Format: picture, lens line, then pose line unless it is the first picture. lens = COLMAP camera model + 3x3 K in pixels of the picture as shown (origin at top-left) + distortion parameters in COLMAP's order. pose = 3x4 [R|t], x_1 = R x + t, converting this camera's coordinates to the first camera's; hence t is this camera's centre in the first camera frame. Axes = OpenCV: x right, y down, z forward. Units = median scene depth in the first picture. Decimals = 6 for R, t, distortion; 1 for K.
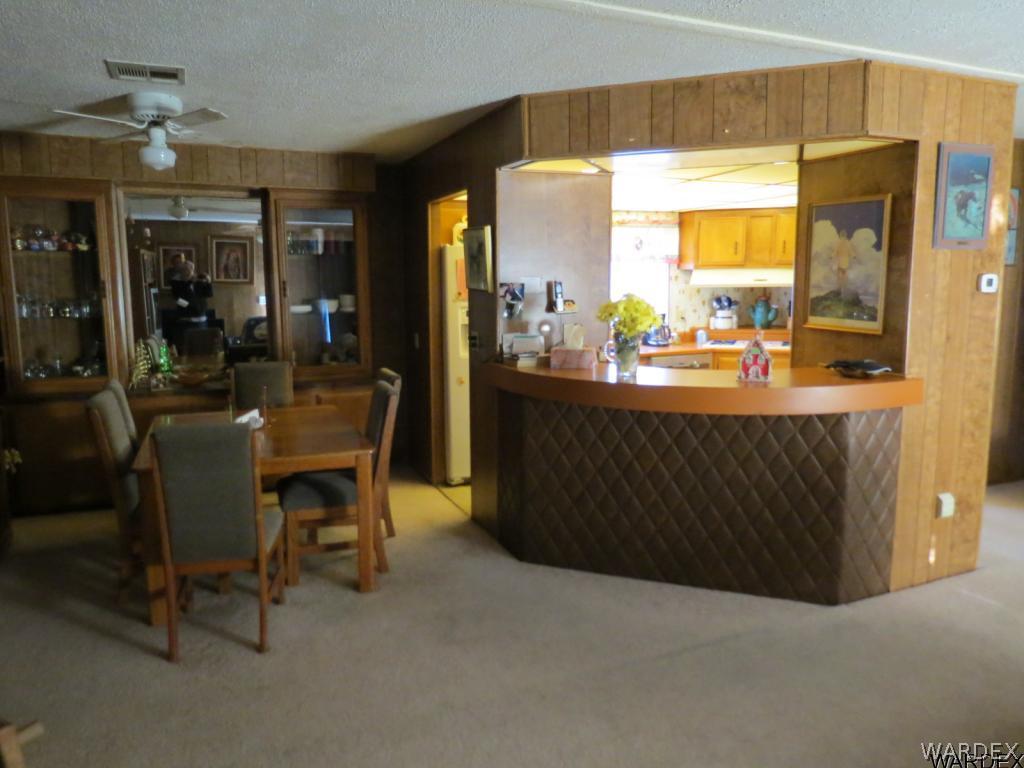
lens RADIAL K [[728.3, 0, 515.7], [0, 728.3, 386.7], [0, 0, 1]] dist [-0.029976, 0.009119]
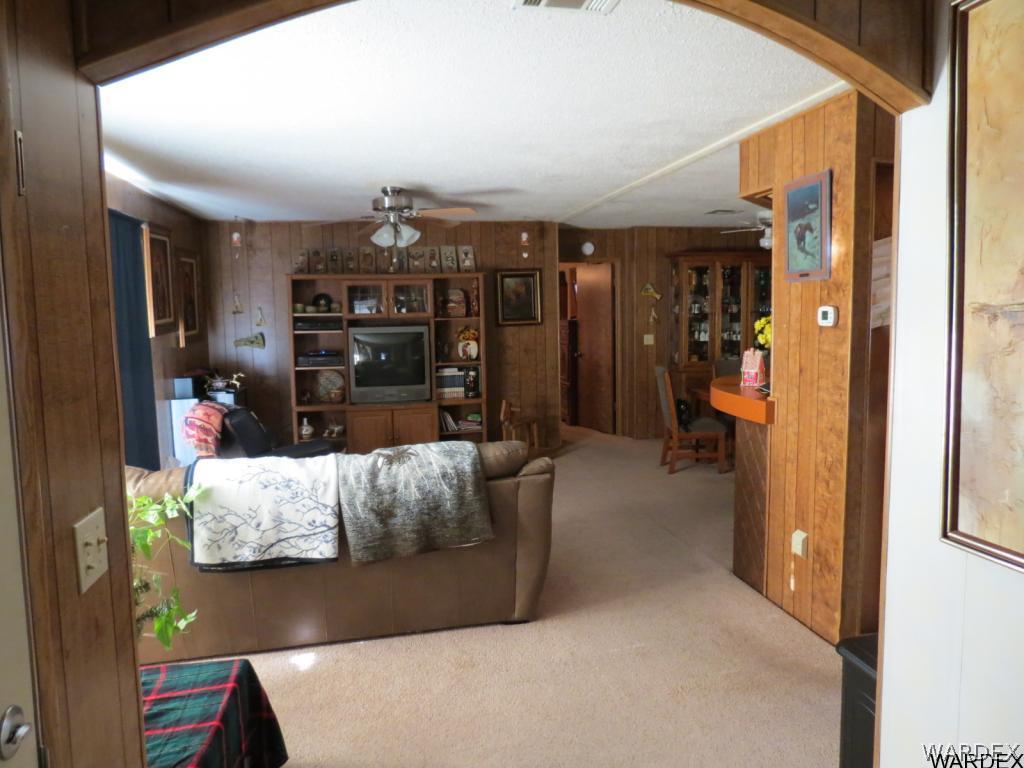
lens RADIAL K [[728.3, 0, 515.7], [0, 728.3, 386.7], [0, 0, 1]] dist [-0.029976, 0.009119]
pose [[-0.216883, 0.113410, -0.969588, 1.616495], [-0.120790, 0.982478, 0.141937, -0.136007], [0.968696, 0.147900, -0.199384, 0.801076]]
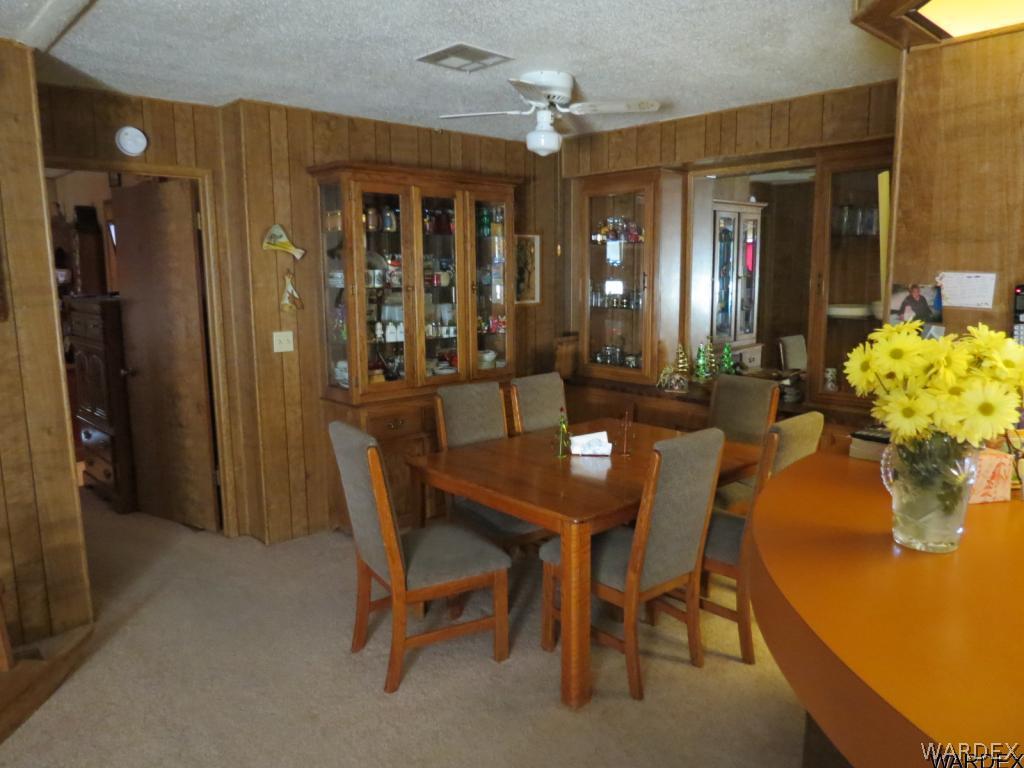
lens RADIAL K [[728.3, 0, 515.7], [0, 728.3, 386.7], [0, 0, 1]] dist [-0.029976, 0.009119]
pose [[0.330623, 0.149422, -0.931859, 0.415342], [-0.128752, 0.985297, 0.112310, -0.109606], [0.934939, 0.082847, 0.345000, 0.678832]]
